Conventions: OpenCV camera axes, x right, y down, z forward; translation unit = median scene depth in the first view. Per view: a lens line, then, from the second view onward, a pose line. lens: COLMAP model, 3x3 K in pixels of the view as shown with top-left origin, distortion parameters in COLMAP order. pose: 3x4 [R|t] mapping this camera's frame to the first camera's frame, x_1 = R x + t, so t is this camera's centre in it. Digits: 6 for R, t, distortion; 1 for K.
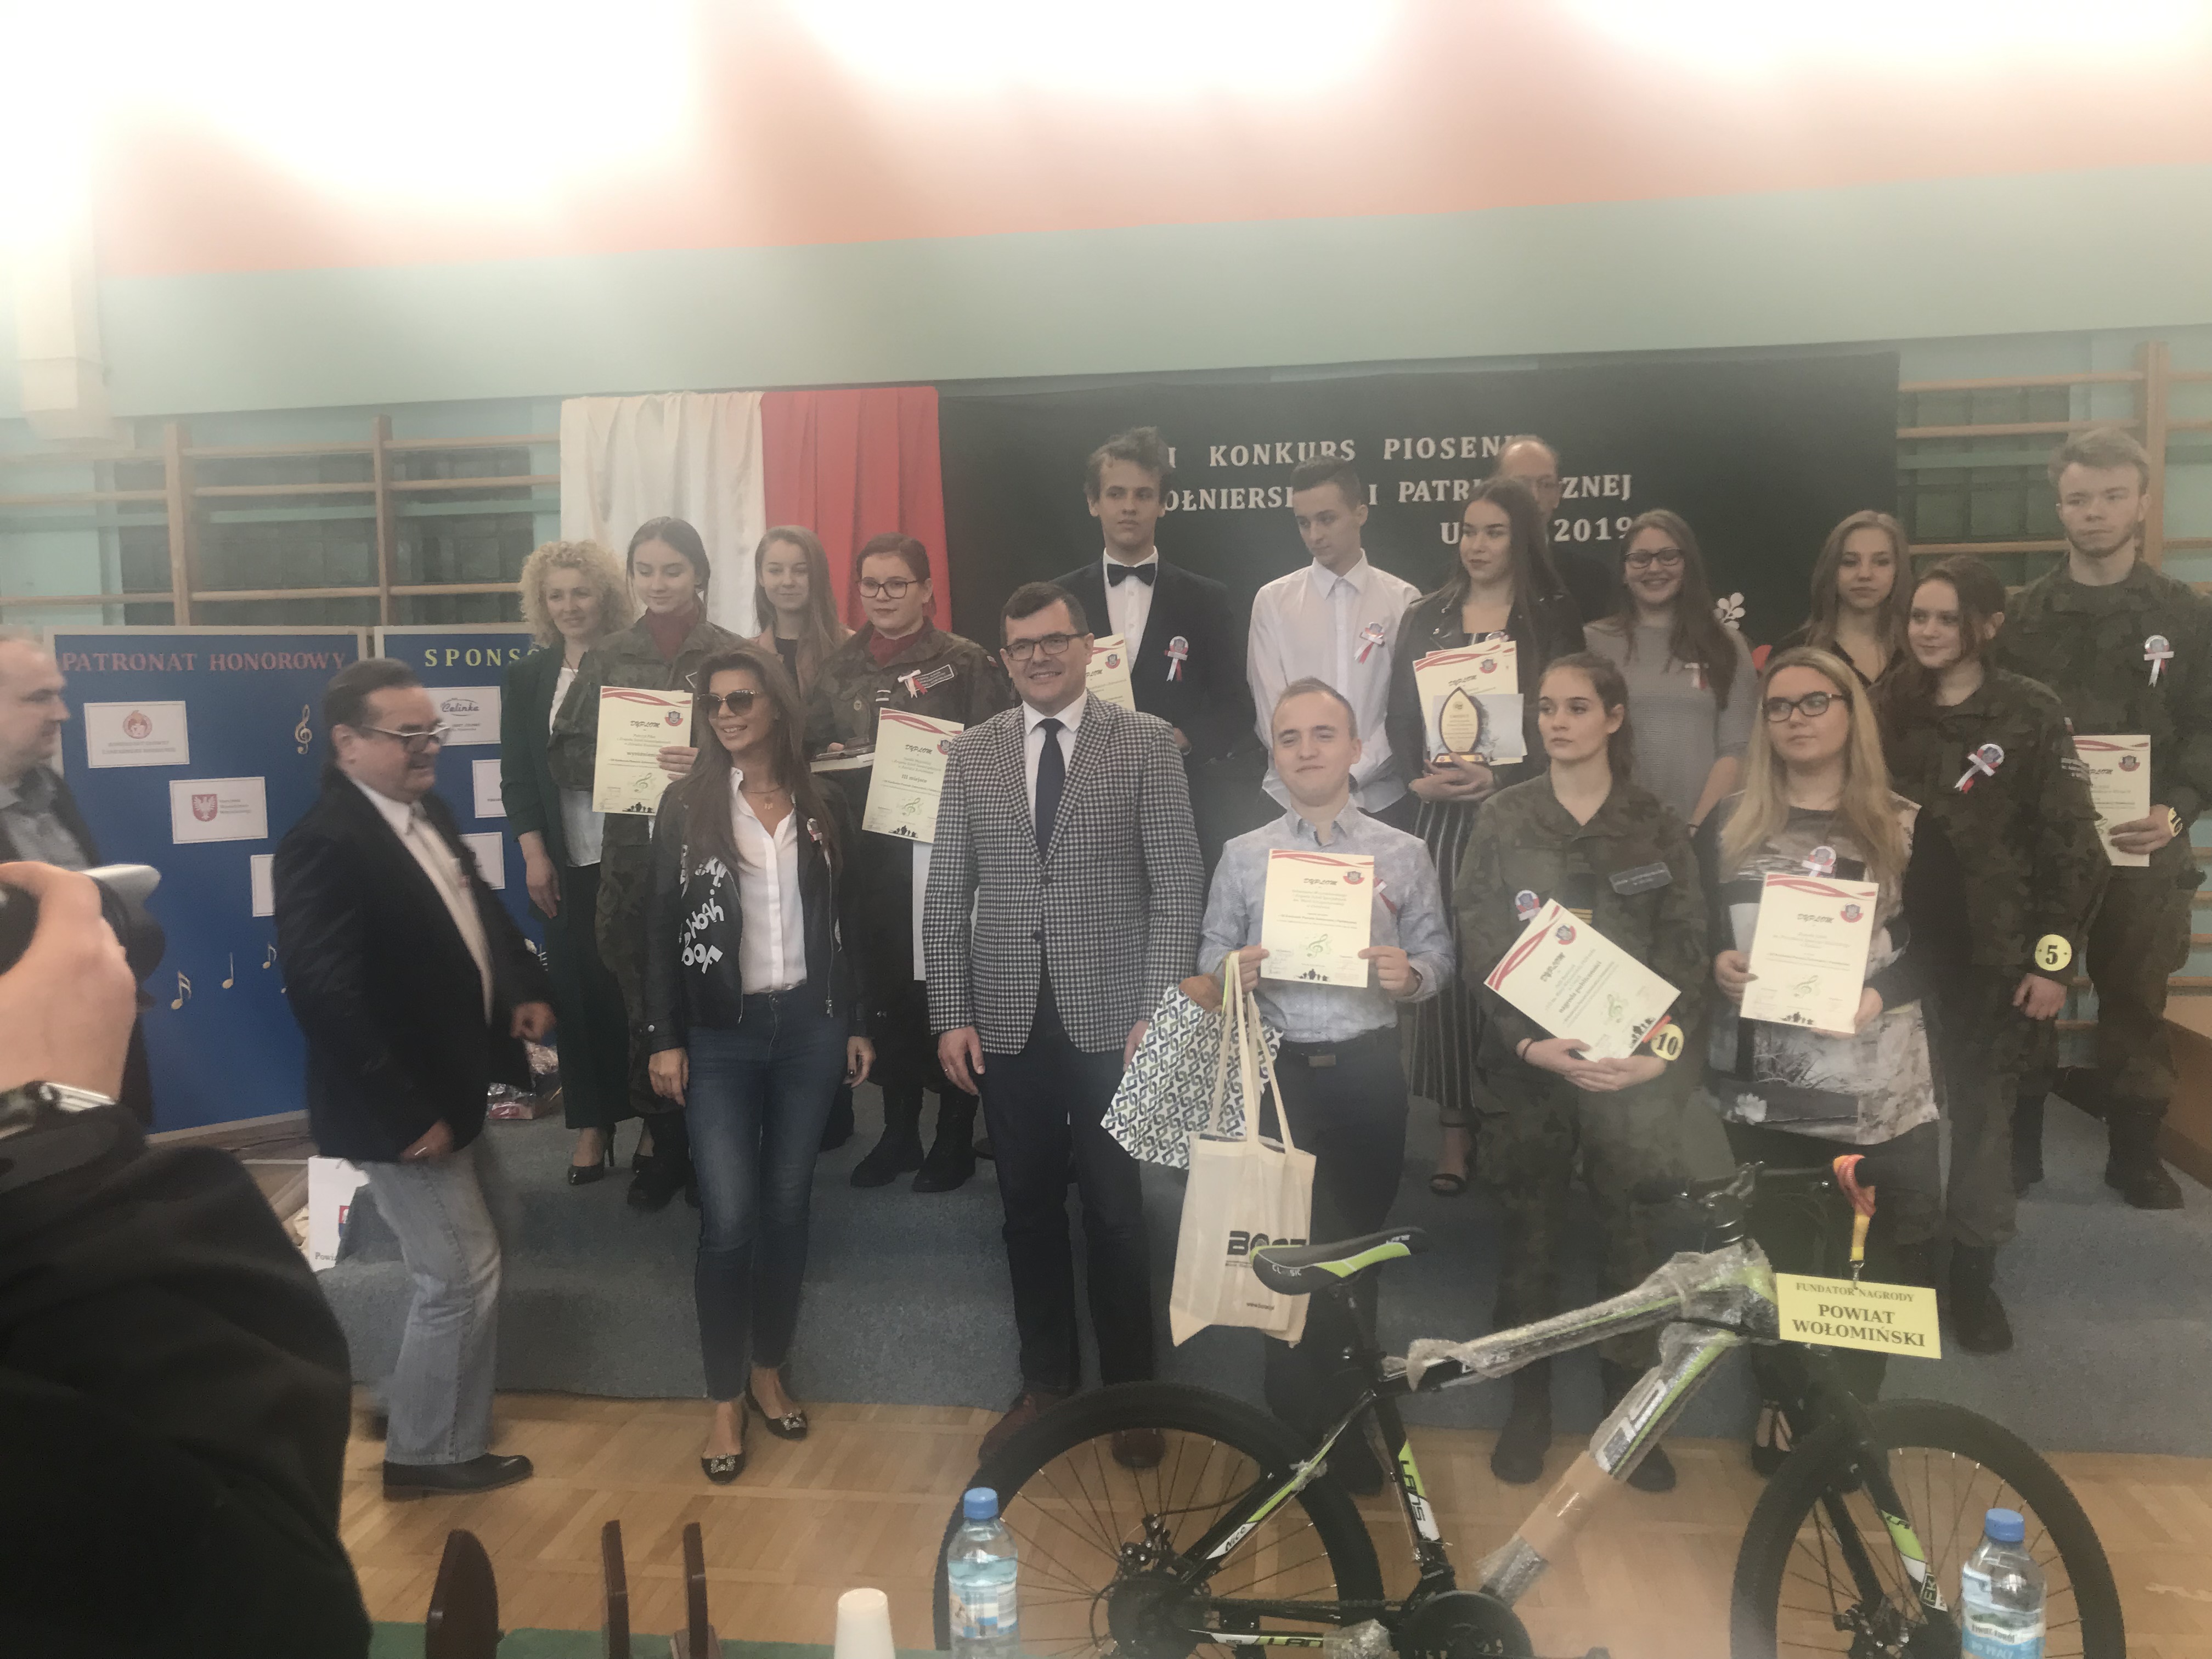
lens RADIAL K [[1792.7, 0, 1100.6], [0, 1792.7, 834.4], [0, 0, 1]] dist [0.067310, -0.104741]
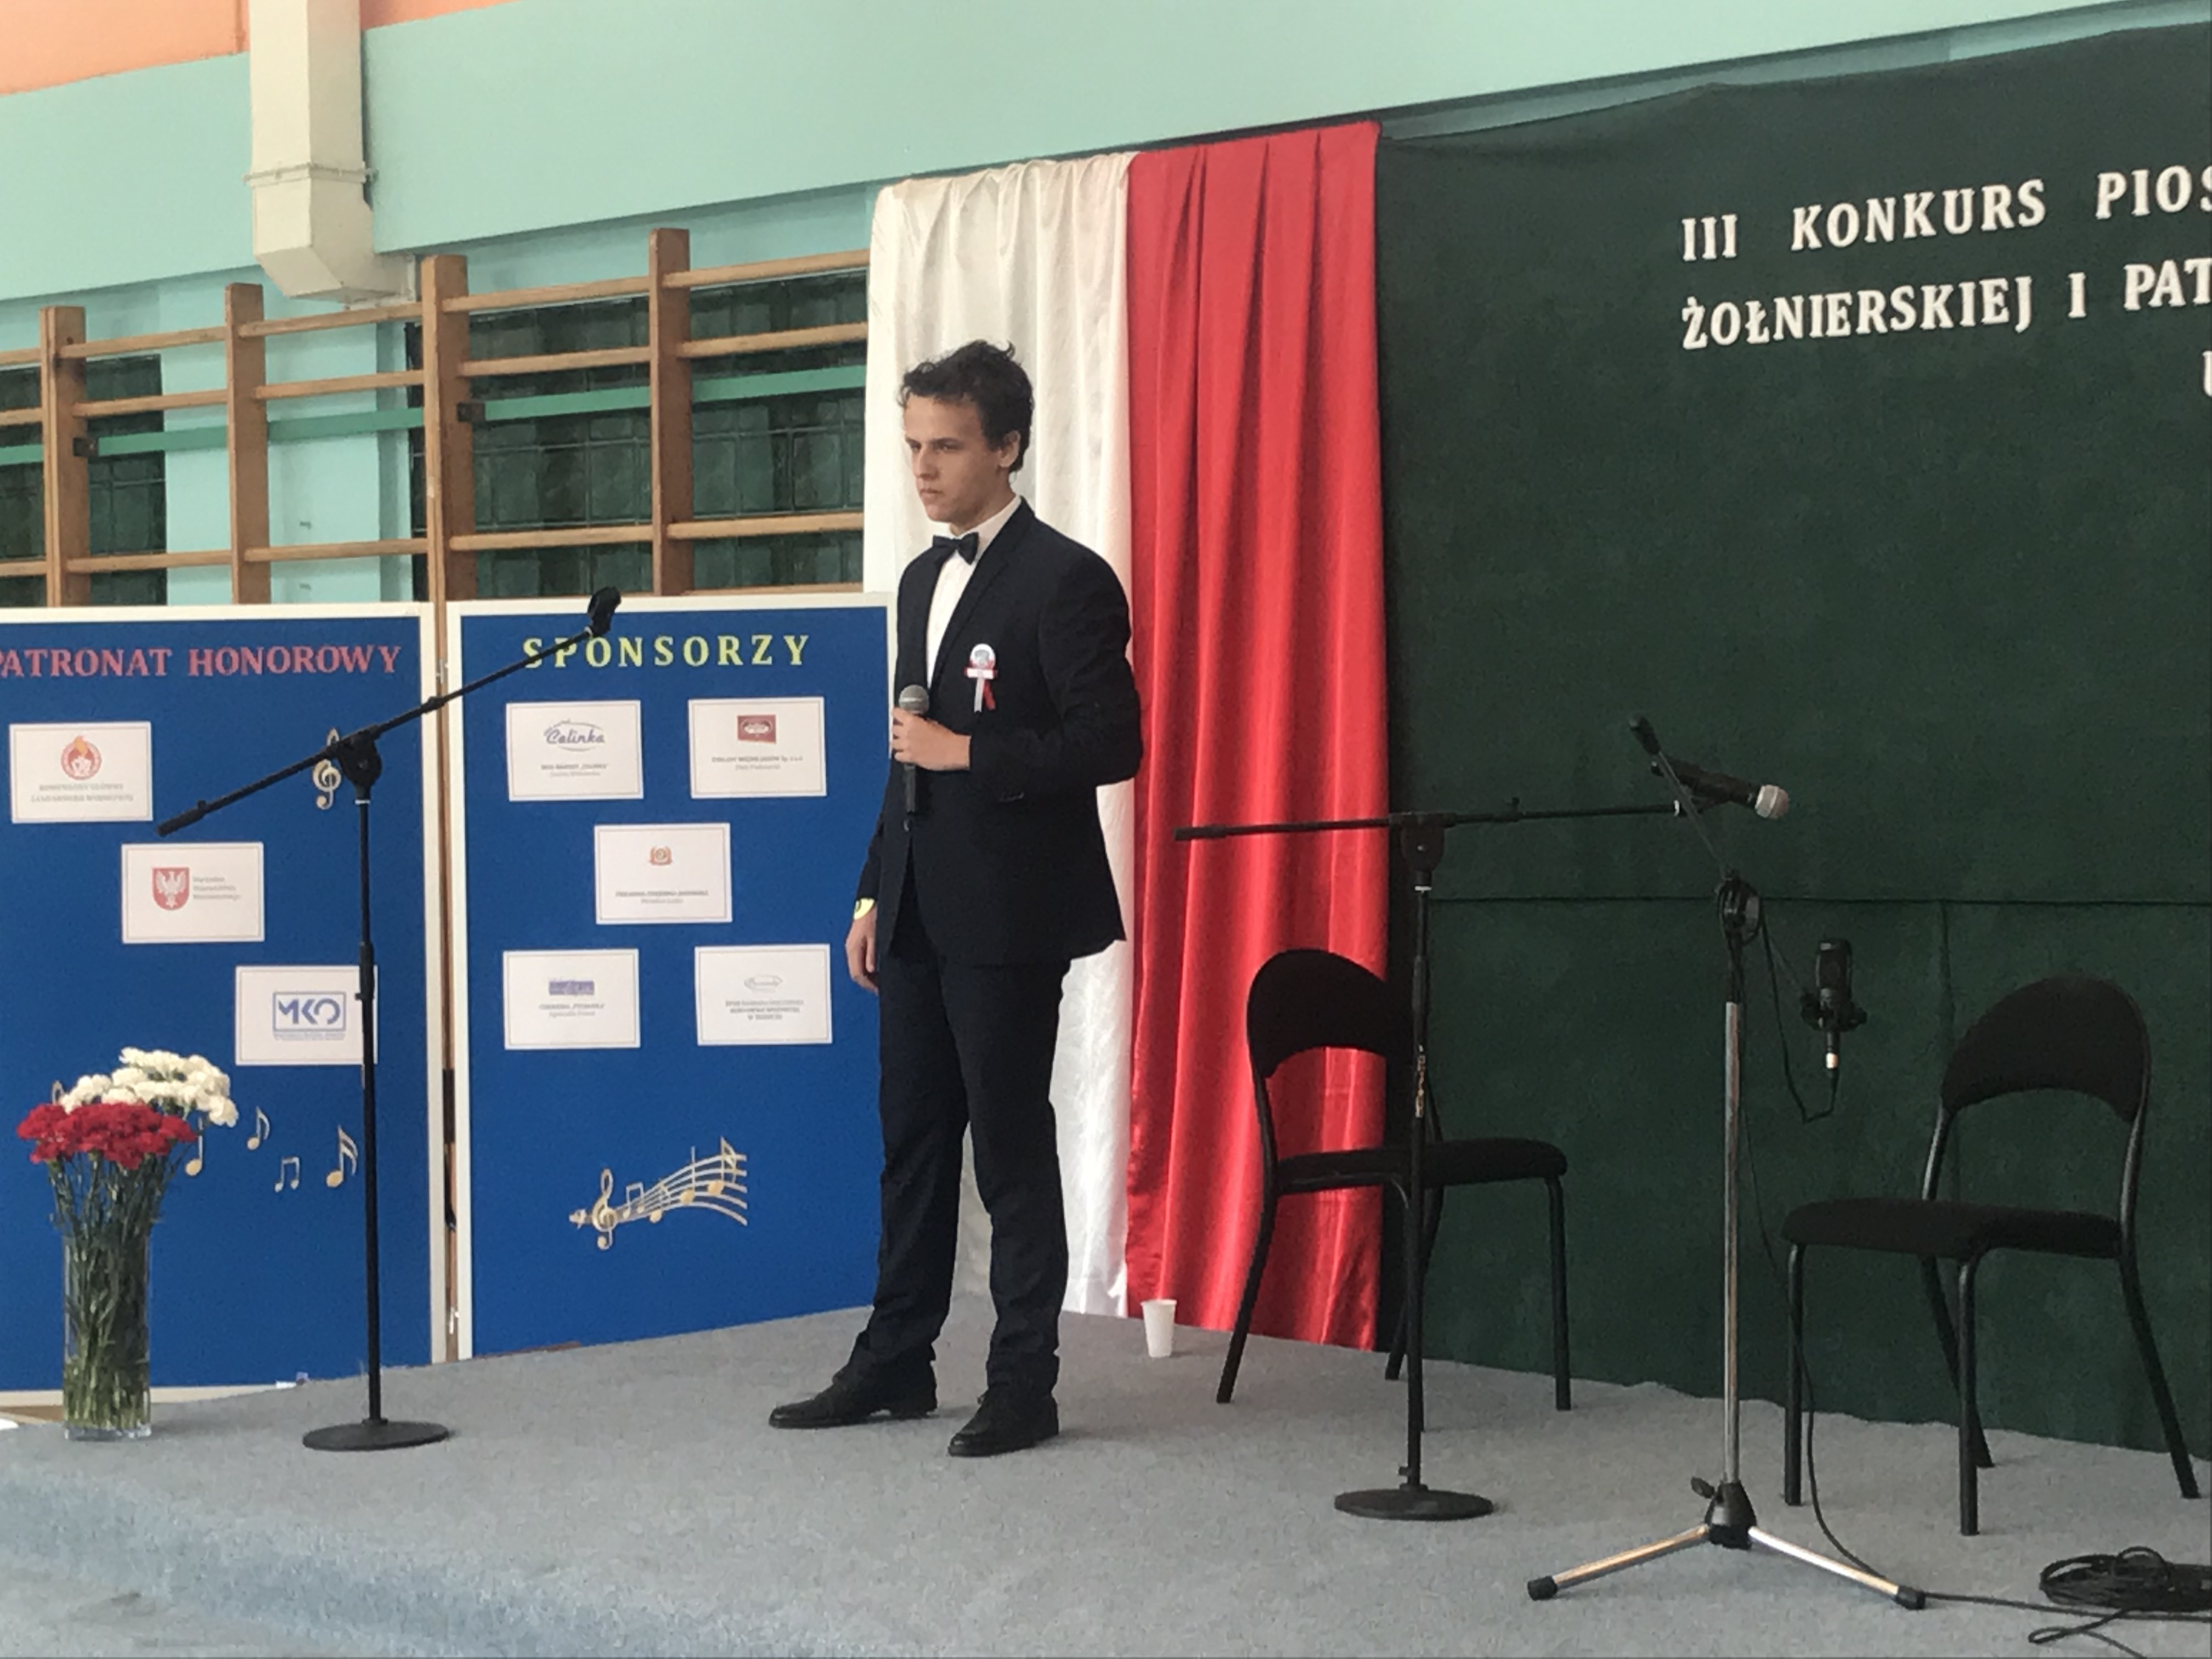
lens RADIAL K [[4669.9, 0, 1105.4], [0, 4669.9, 826.6], [0, 0, 1]] dist [0.254893, -1.434777]
pose [[0.779960, 0.024836, -0.625337, 0.812649], [-0.052000, 0.998329, -0.025209, -0.011956], [0.623666, 0.052179, 0.779948, -0.096558]]
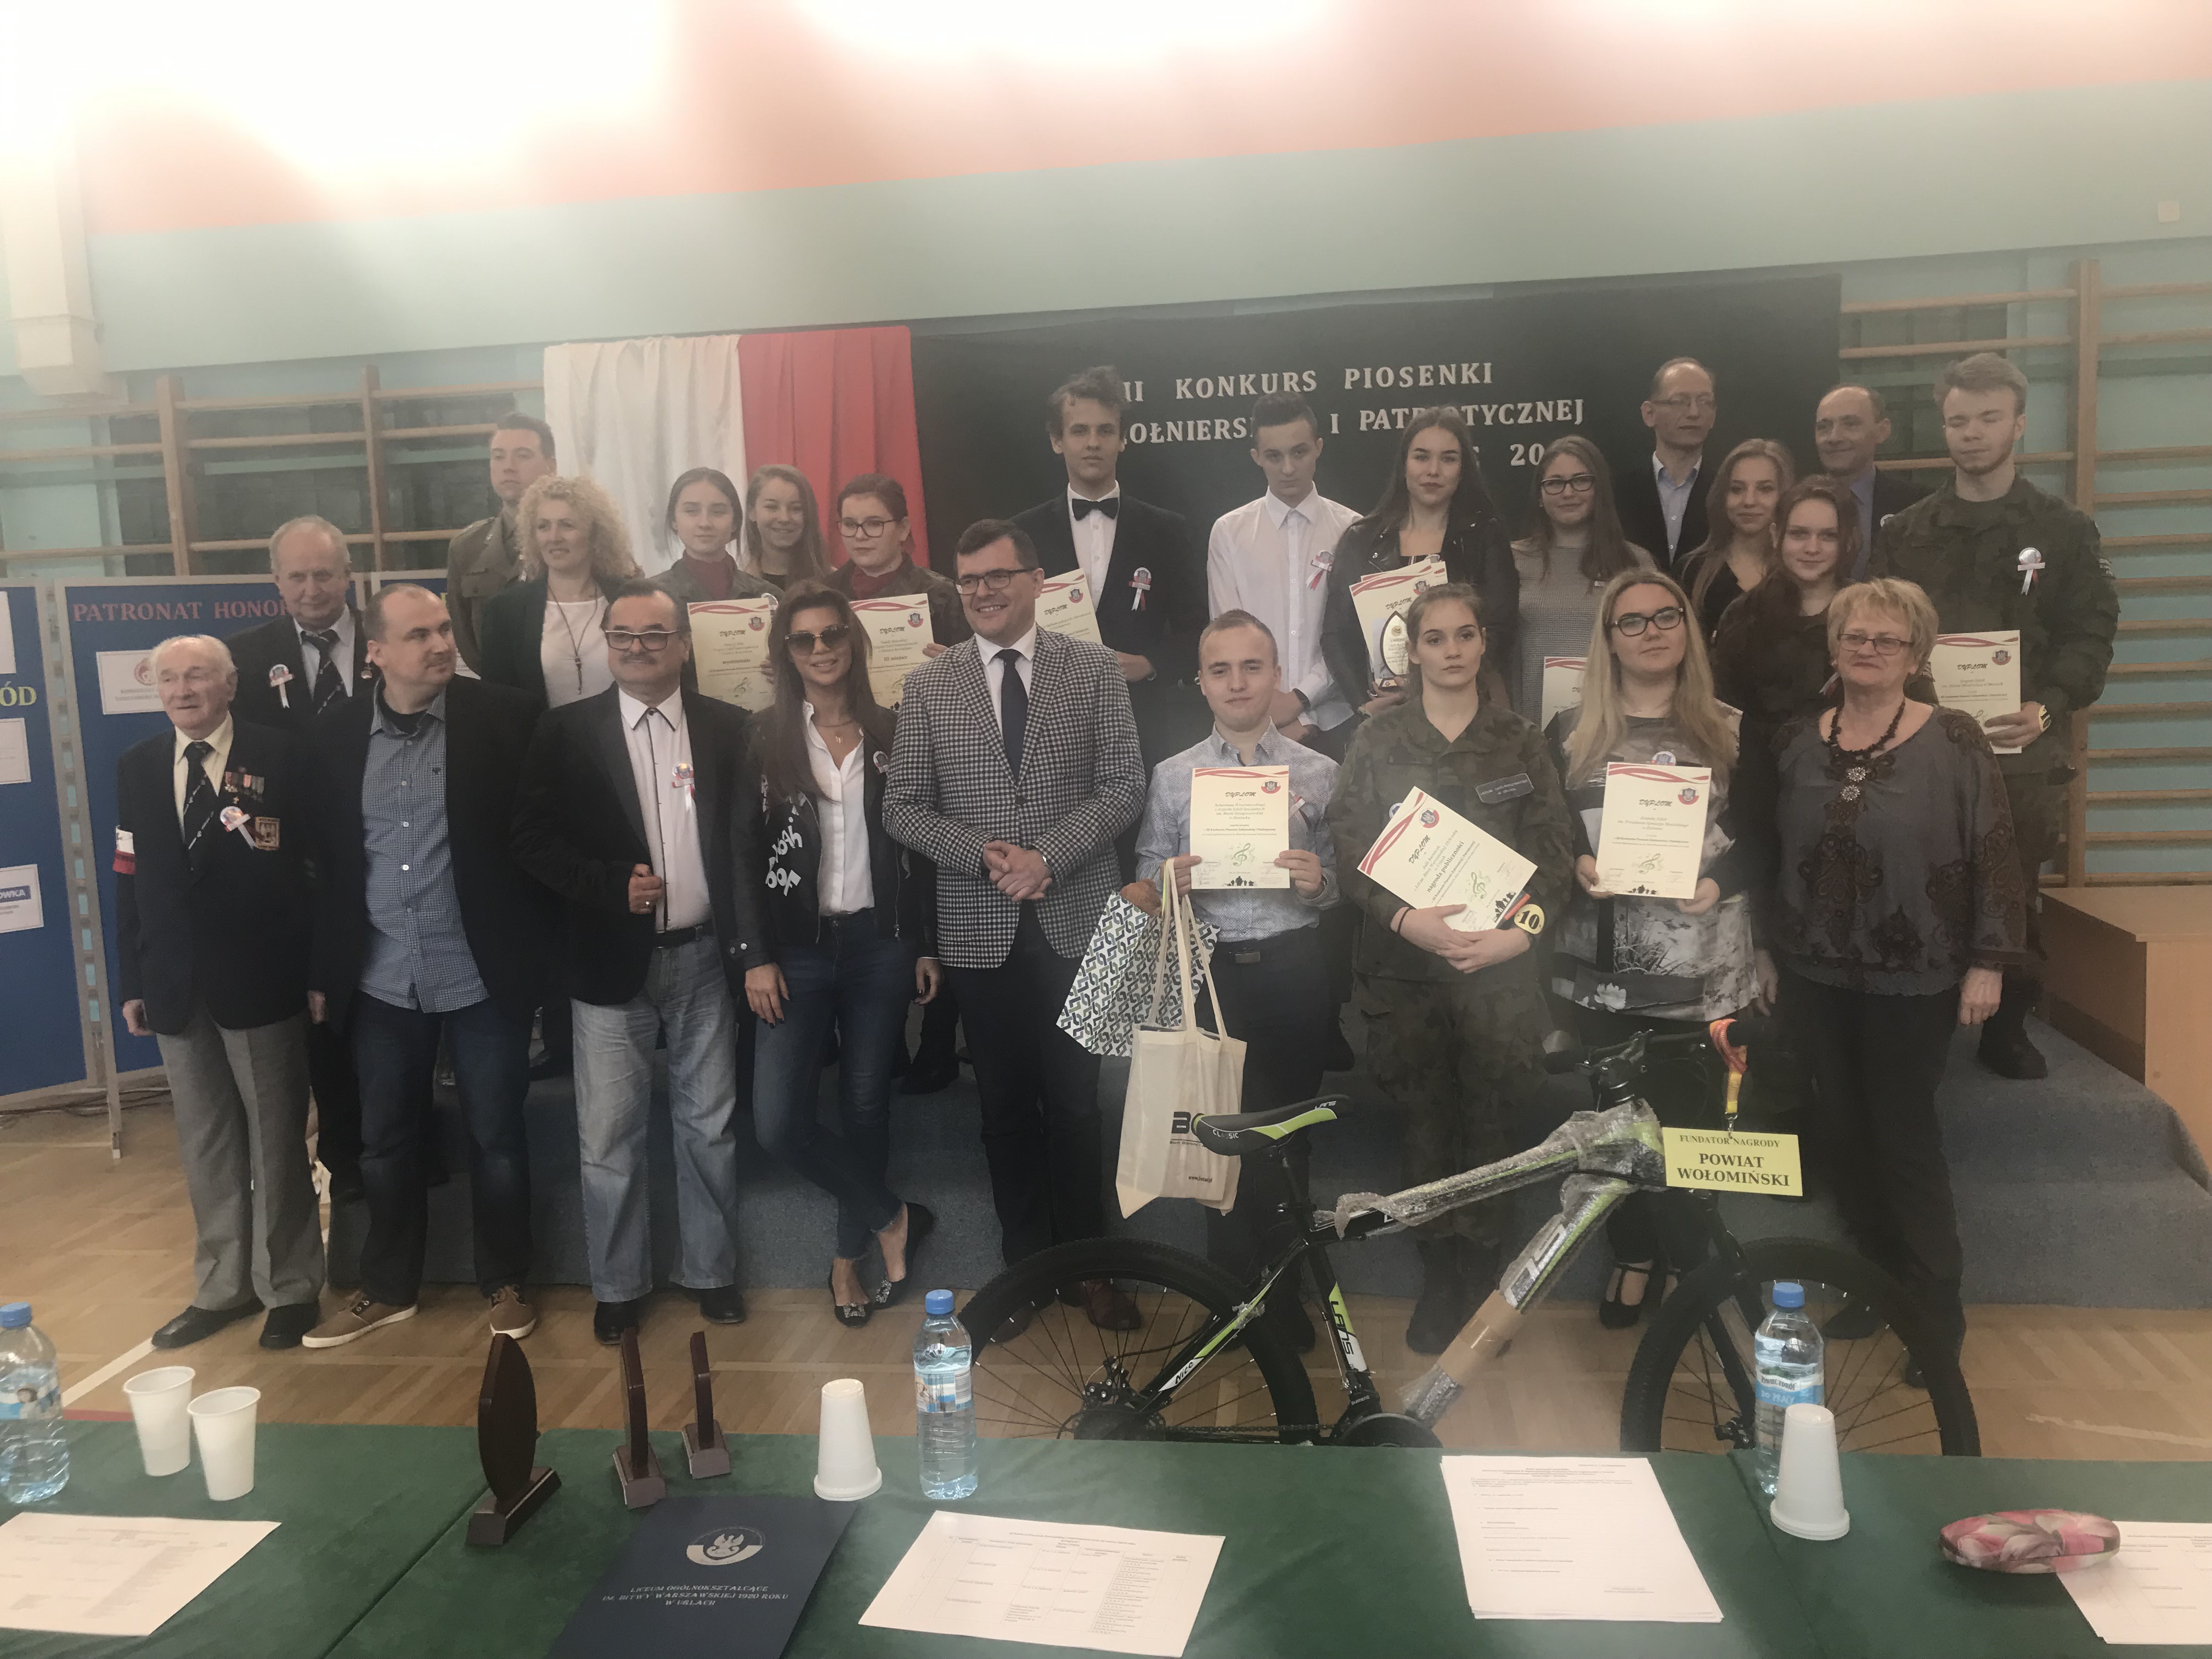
lens RADIAL K [[1792.7, 0, 1100.6], [0, 1792.7, 834.4], [0, 0, 1]] dist [0.067310, -0.104741]
pose [[0.999767, -0.021472, 0.002153, 0.011470], [0.021375, 0.999057, 0.037787, 0.004984], [-0.002963, -0.037732, 0.999283, -0.044713]]
